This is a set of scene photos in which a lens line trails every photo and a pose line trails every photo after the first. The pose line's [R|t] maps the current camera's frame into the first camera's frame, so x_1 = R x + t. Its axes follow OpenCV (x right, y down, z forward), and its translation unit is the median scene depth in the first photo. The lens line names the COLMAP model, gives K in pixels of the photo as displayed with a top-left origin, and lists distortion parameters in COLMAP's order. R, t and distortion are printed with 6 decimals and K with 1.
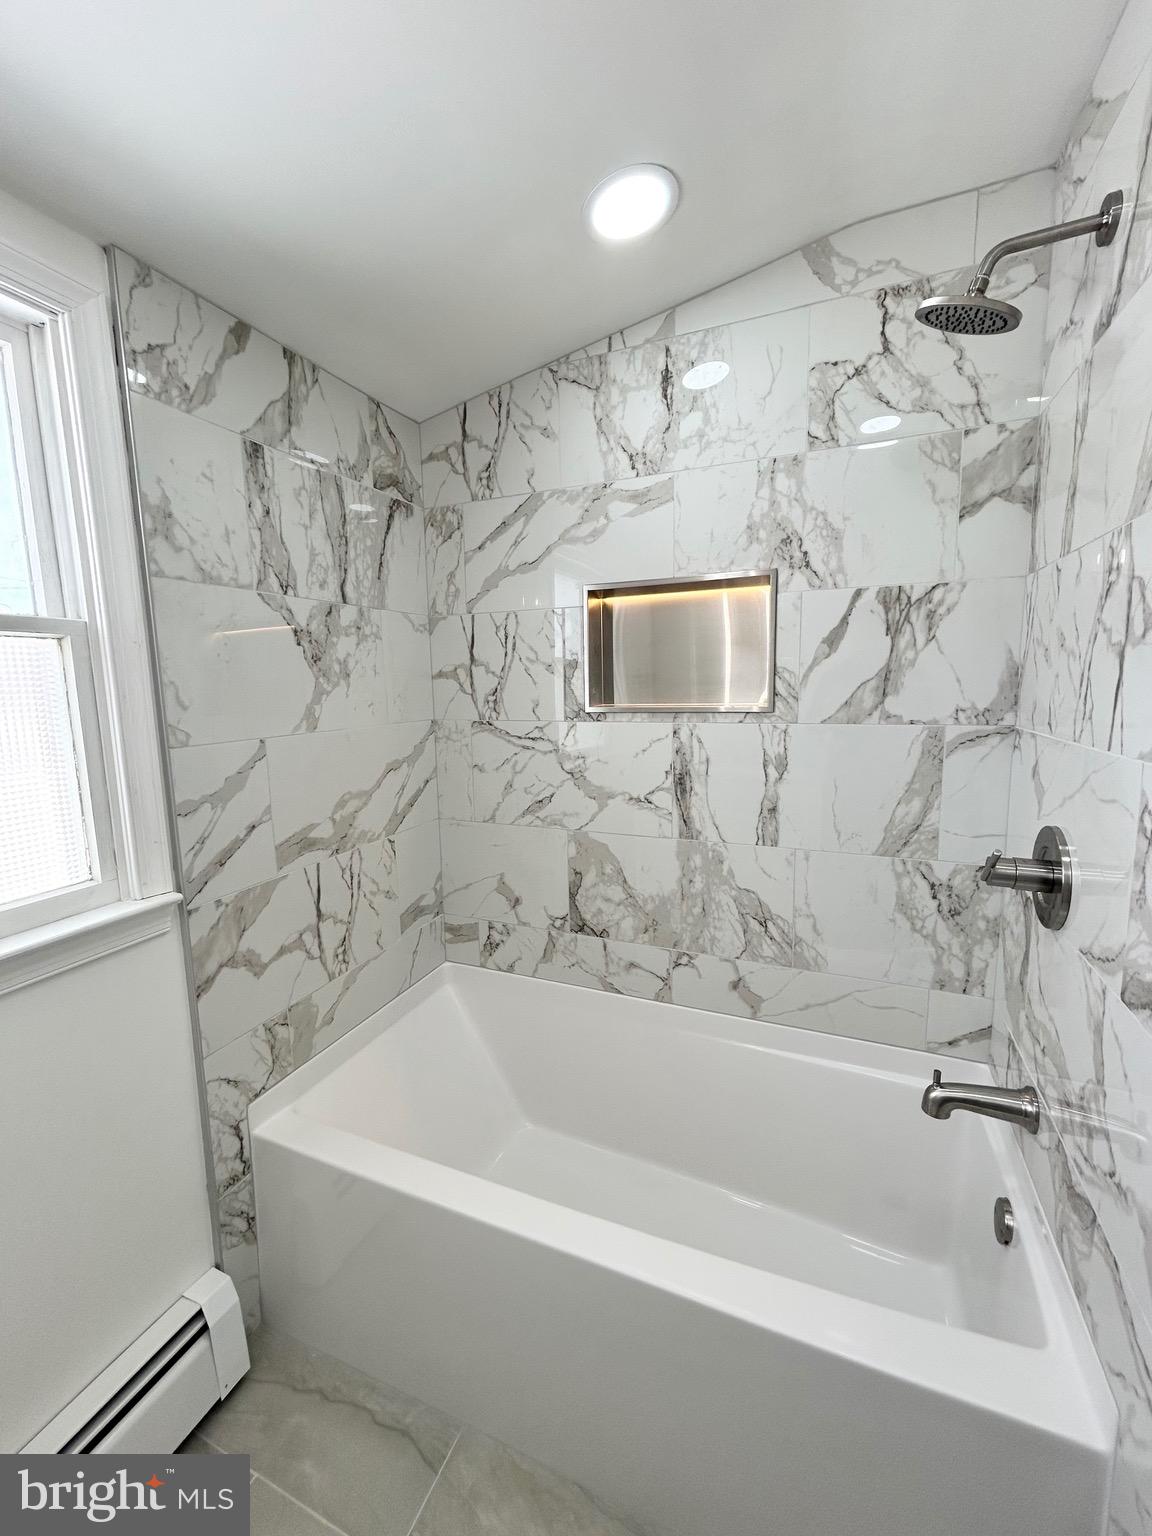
lens RADIAL K [[624.0, 0, 574.8], [0, 624.0, 764.9], [0, 0, 1]] dist [-0.000198, 0.000259]
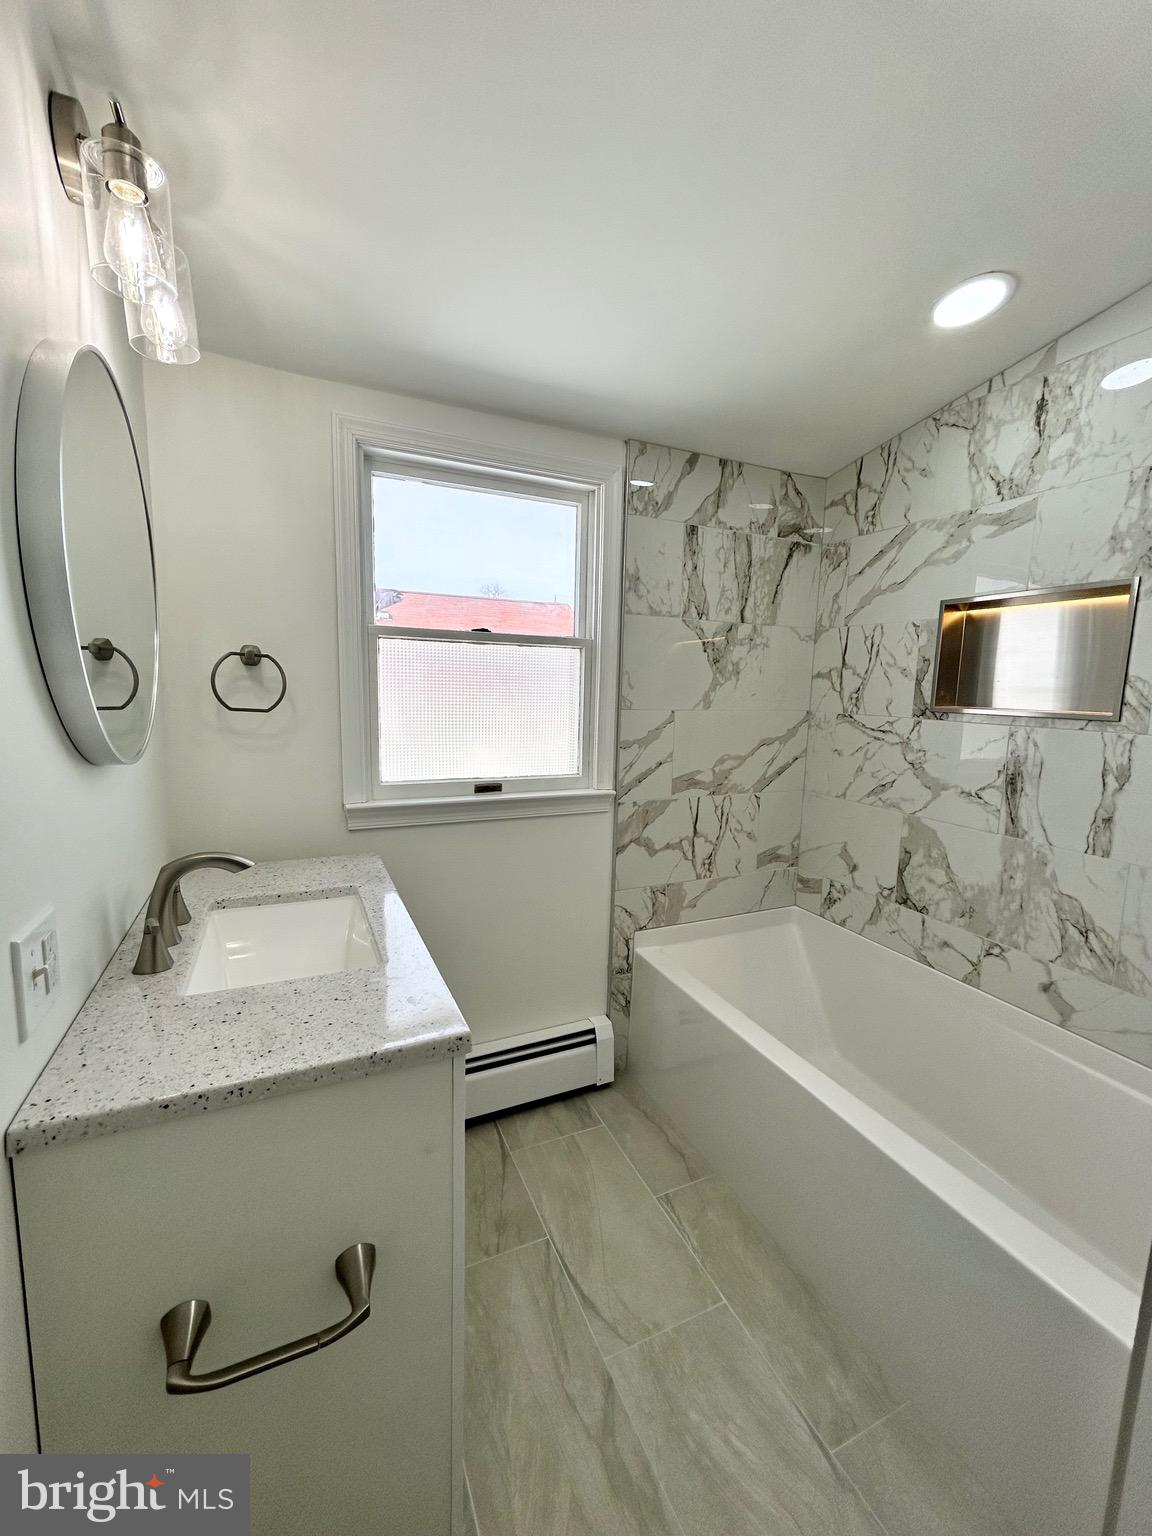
lens RADIAL K [[624.0, 0, 575.0], [0, 624.0, 767.9], [0, 0, 1]] dist [-0.000198, 0.000259]
pose [[0.734749, 0.128970, -0.665966, 0.355345], [-0.131013, 0.990255, 0.047227, 0.055533], [0.665567, 0.052550, 0.744486, -0.313223]]
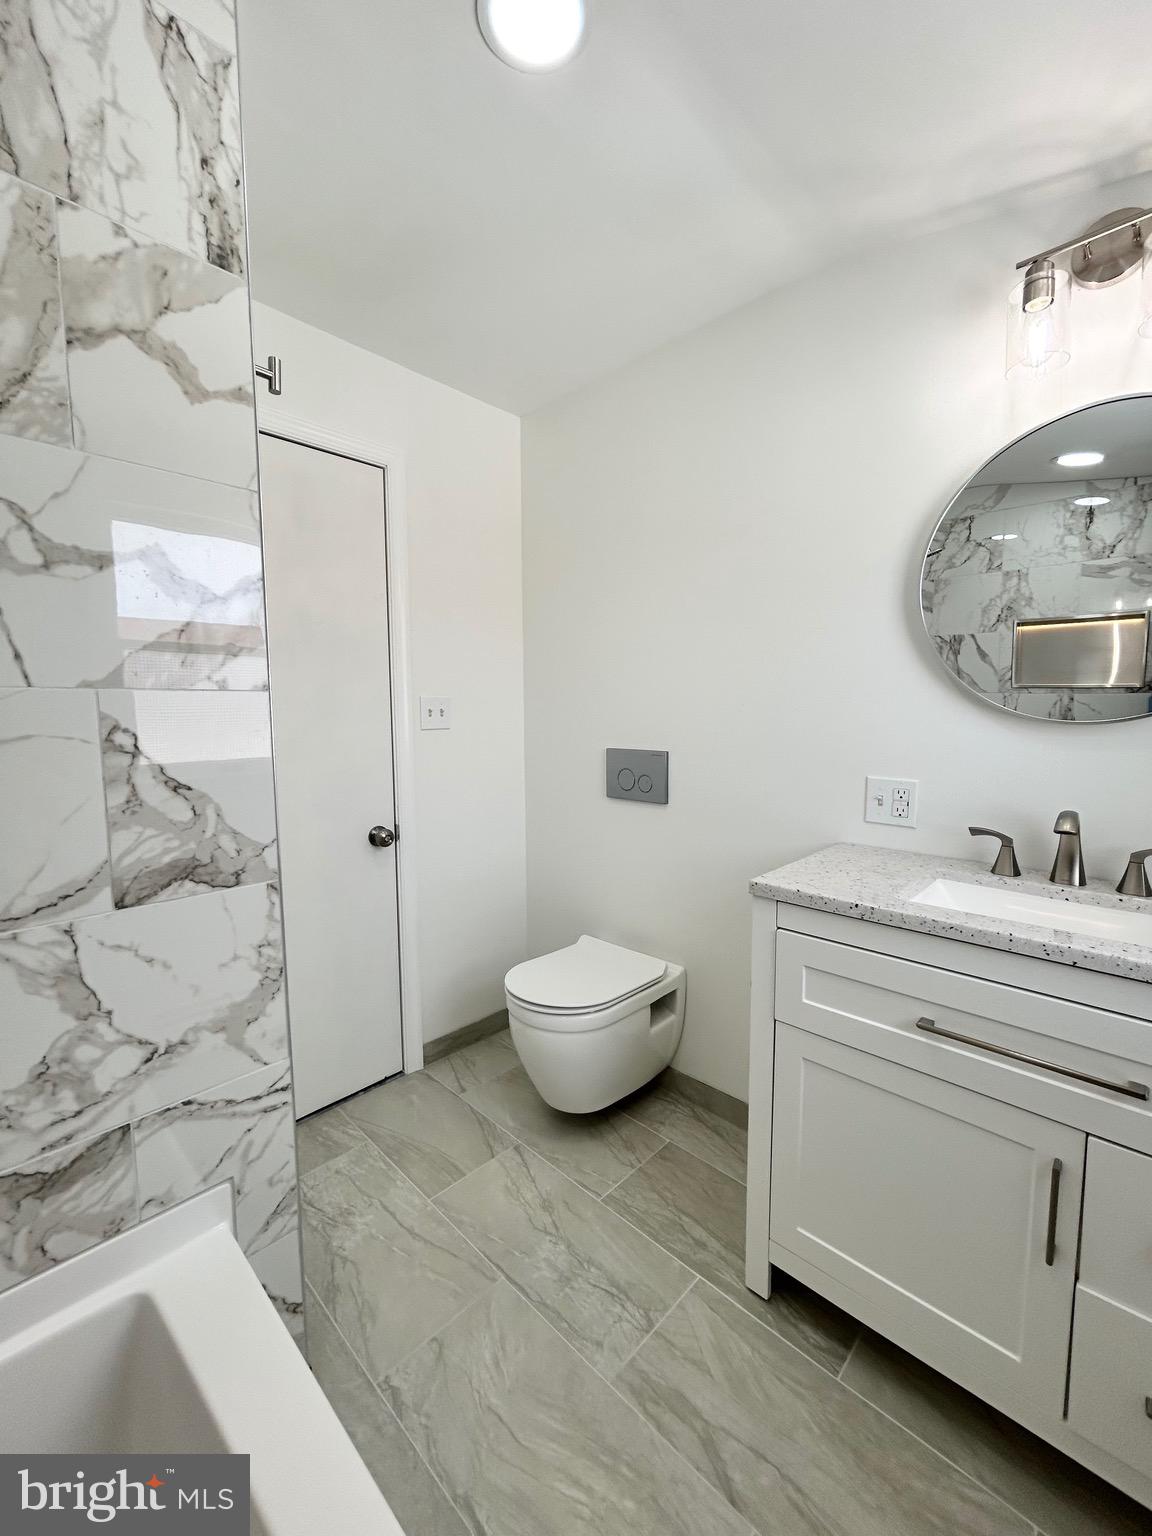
lens RADIAL K [[624.0, 0, 577.2], [0, 624.0, 767.4], [0, 0, 1]] dist [-0.000198, 0.000259]
pose [[-0.932809, -0.004547, 0.360343, -0.142535], [0.076660, 0.974531, 0.210745, -0.020537], [-0.352123, 0.224209, -0.908702, 0.874737]]
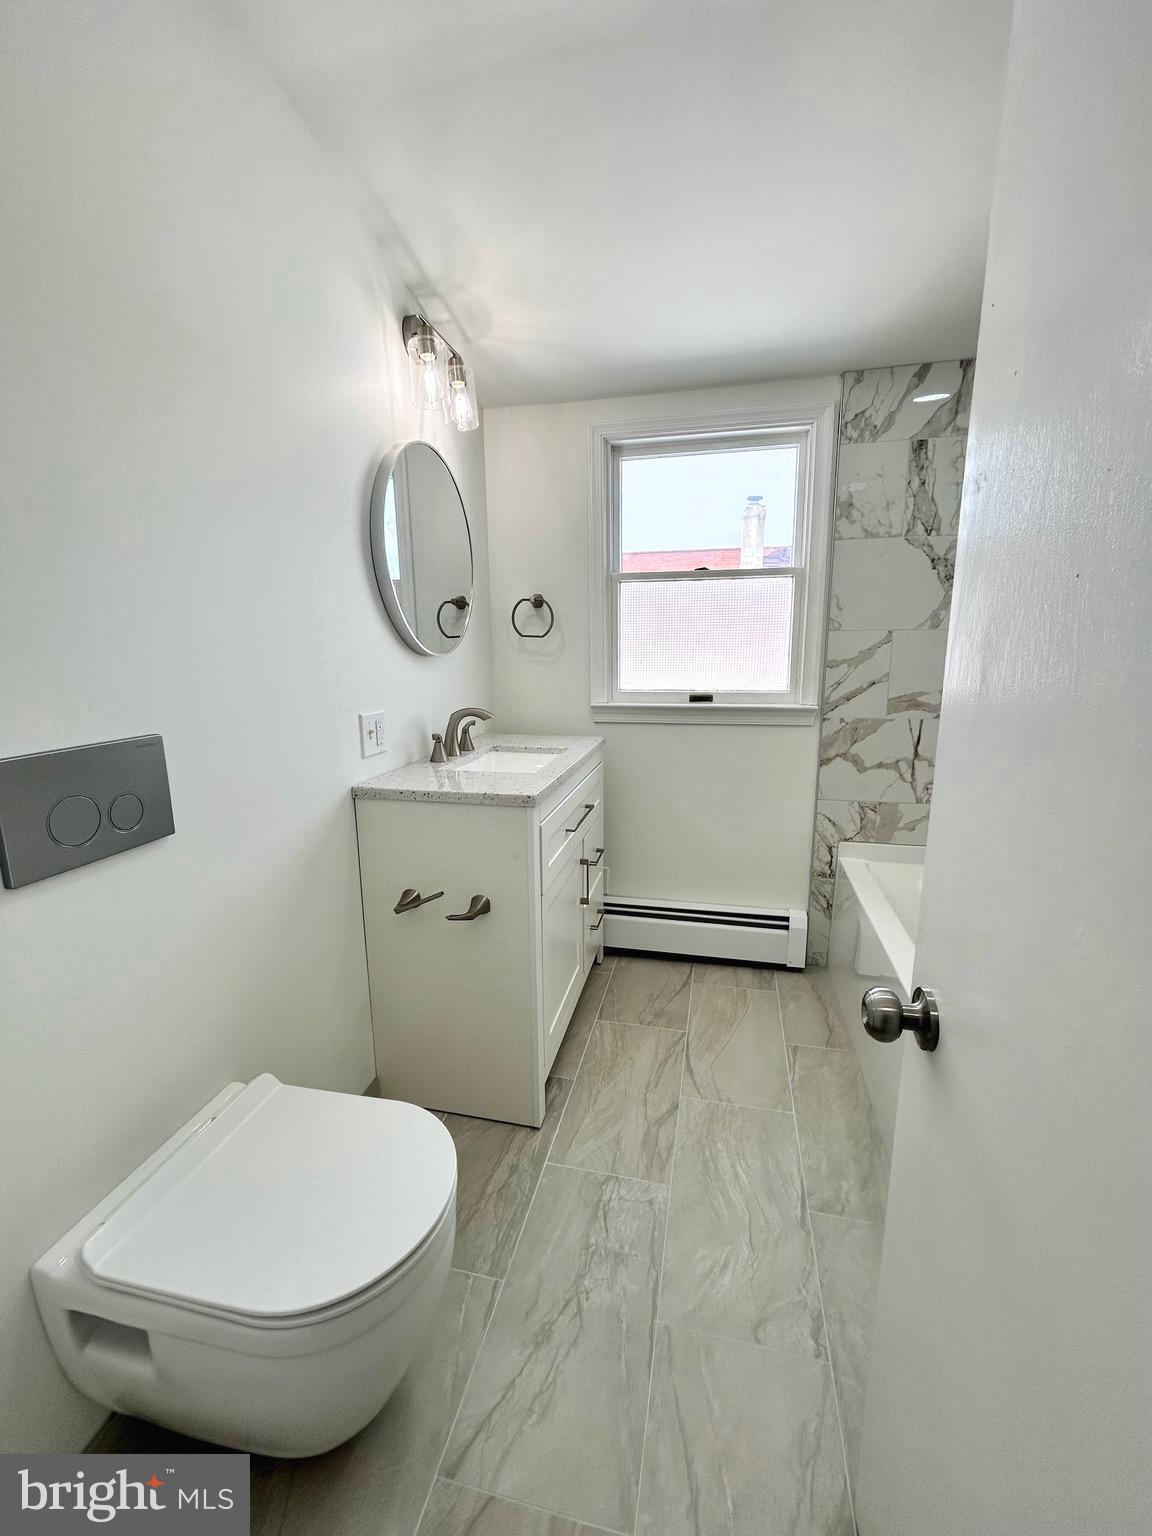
lens RADIAL K [[624.0, 0, 575.1], [0, 624.0, 766.2], [0, 0, 1]] dist [-0.000198, 0.000259]
pose [[0.173720, 0.210245, -0.962091, 0.892376], [-0.126645, 0.973603, 0.189893, 0.088061], [0.976618, 0.088855, 0.195760, -0.084775]]
